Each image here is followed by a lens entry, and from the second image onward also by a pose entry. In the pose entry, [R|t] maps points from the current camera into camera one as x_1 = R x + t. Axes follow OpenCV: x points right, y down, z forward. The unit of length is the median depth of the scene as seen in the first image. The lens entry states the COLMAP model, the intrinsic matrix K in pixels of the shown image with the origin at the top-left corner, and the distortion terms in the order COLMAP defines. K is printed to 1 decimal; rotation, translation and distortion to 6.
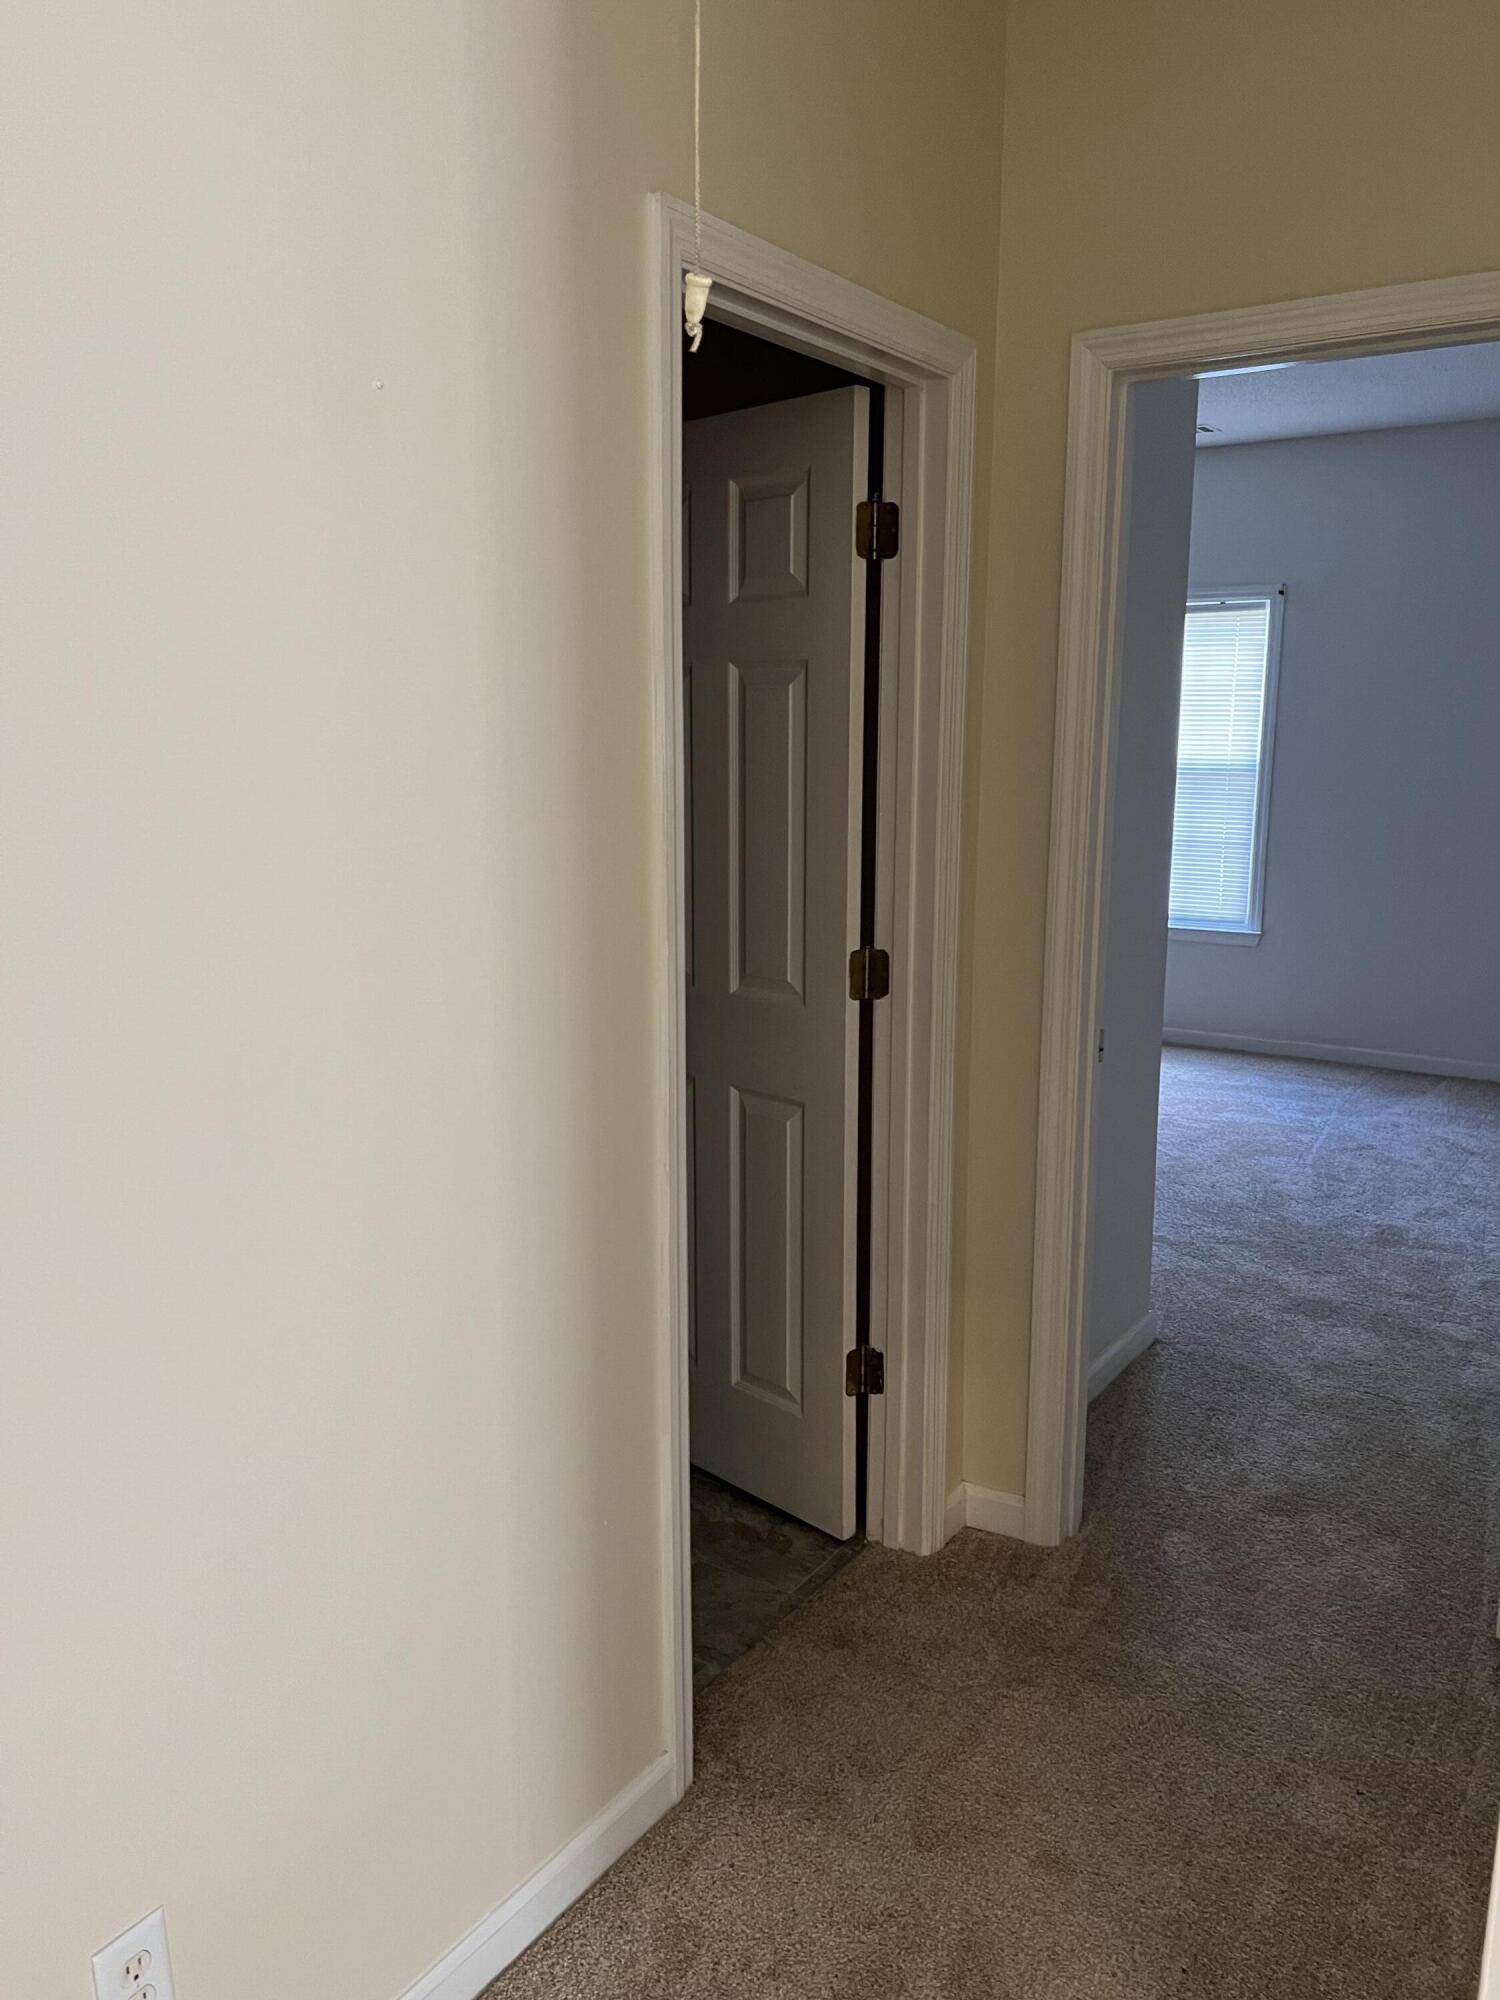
lens RADIAL K [[1506.6, 0, 754.7], [0, 1506.6, 982.6], [0, 0, 1]] dist [0.001319, -0.015034]
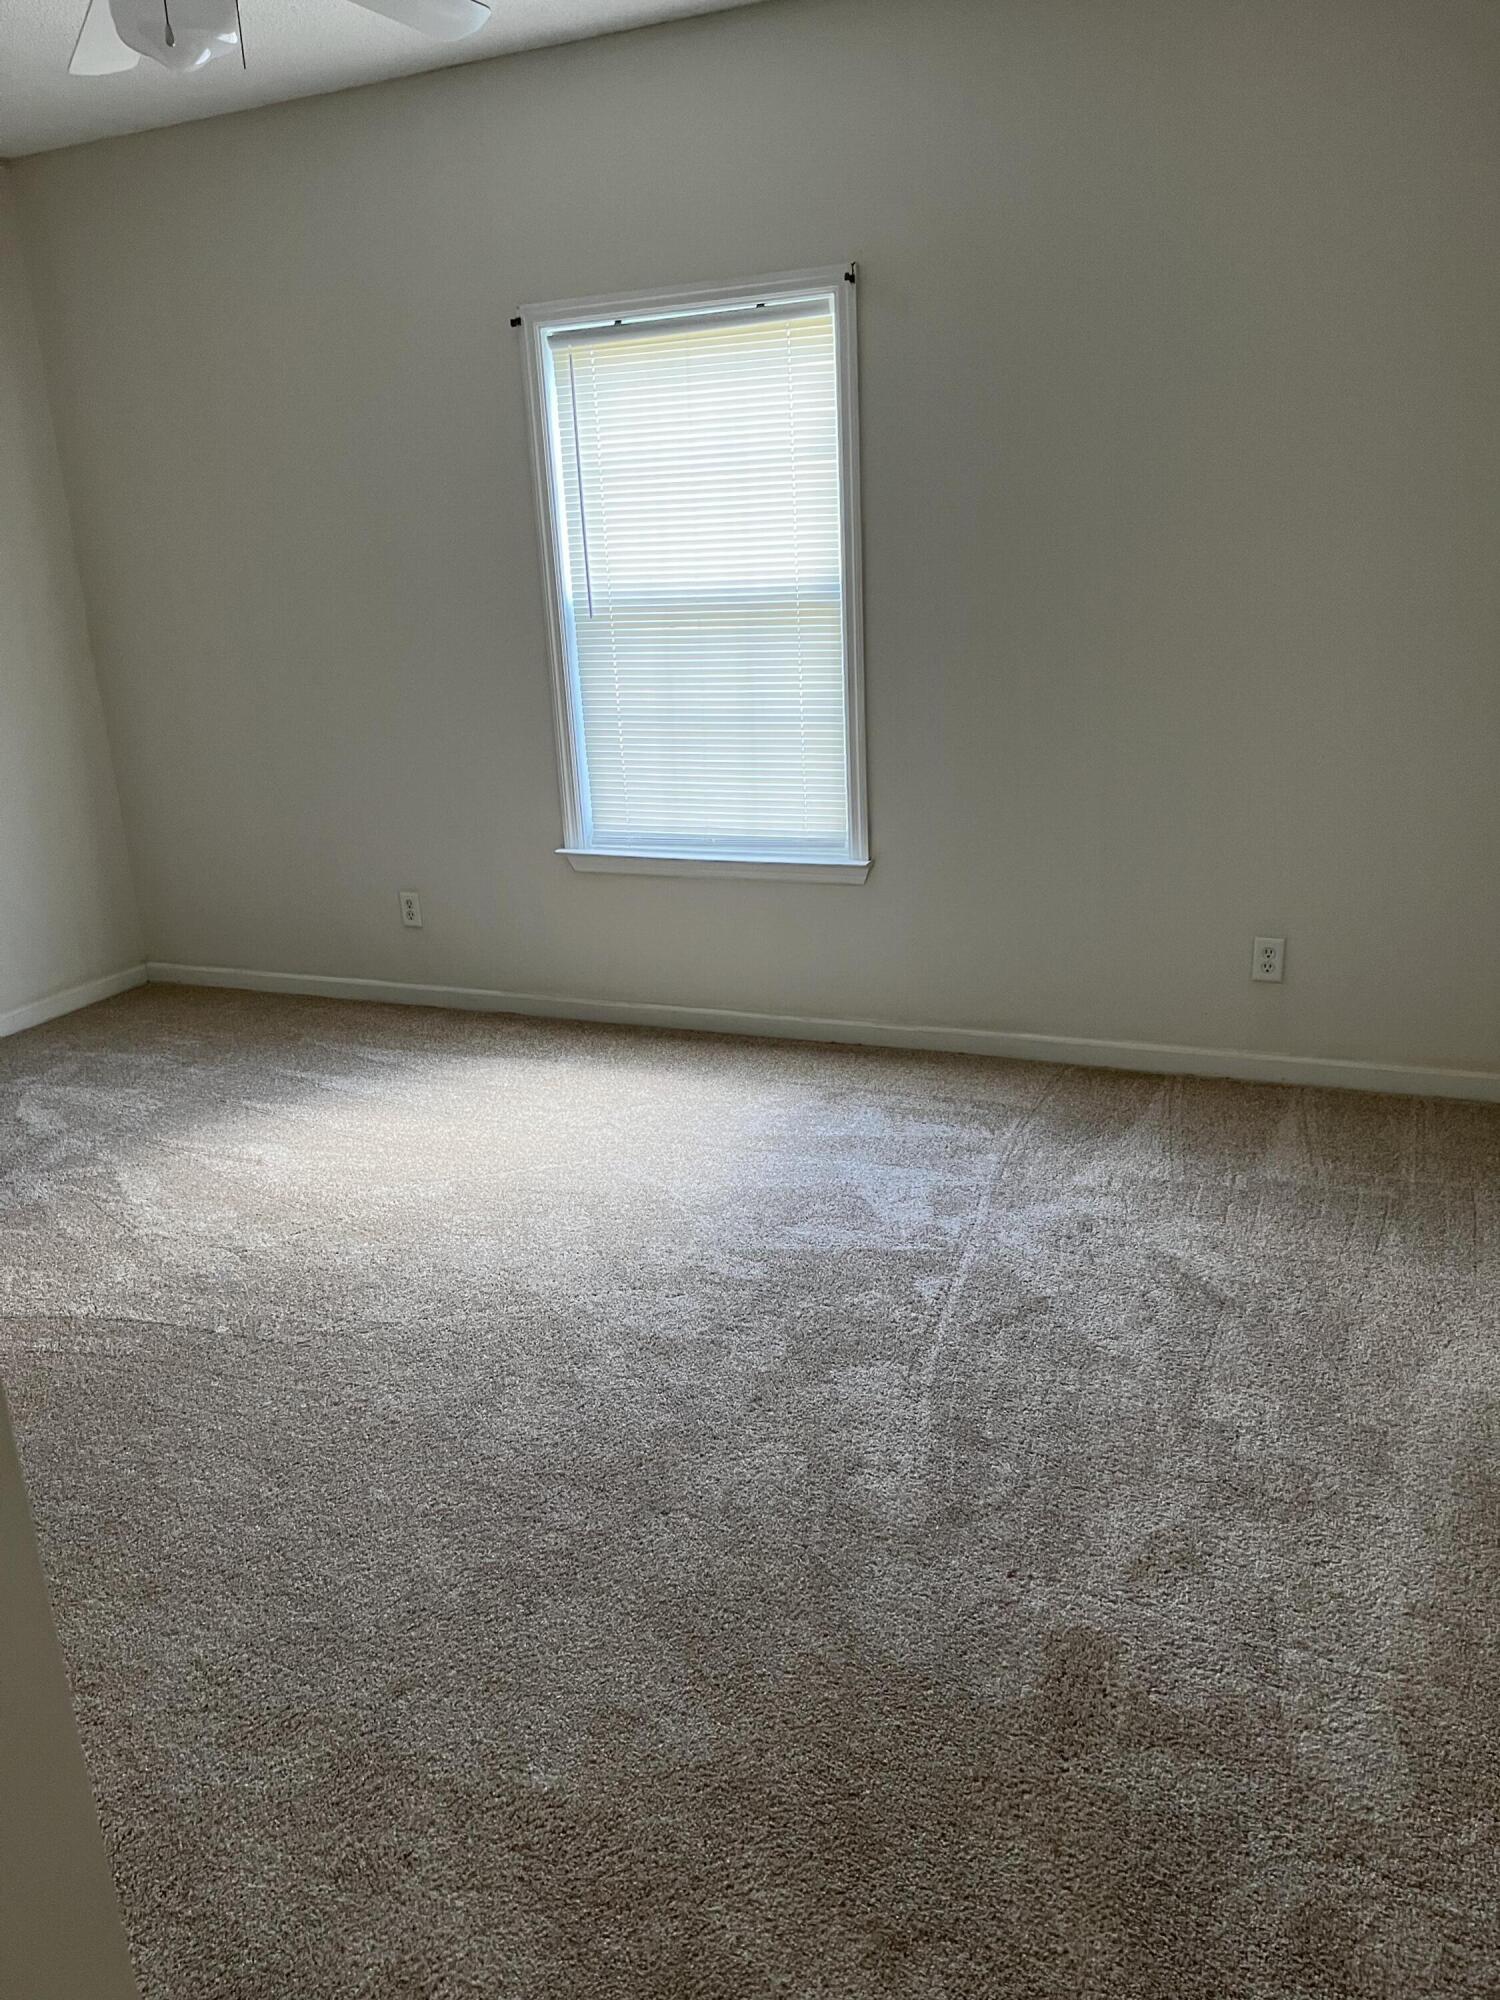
lens RADIAL K [[1506.6, 0, 738.5], [0, 1506.6, 1010.2], [0, 0, 1]] dist [0.001319, -0.015034]
pose [[0.981518, -0.106996, 0.158664, 0.228874], [0.086647, 0.987713, 0.130060, -0.074665], [-0.170630, -0.113908, 0.978729, 0.505231]]
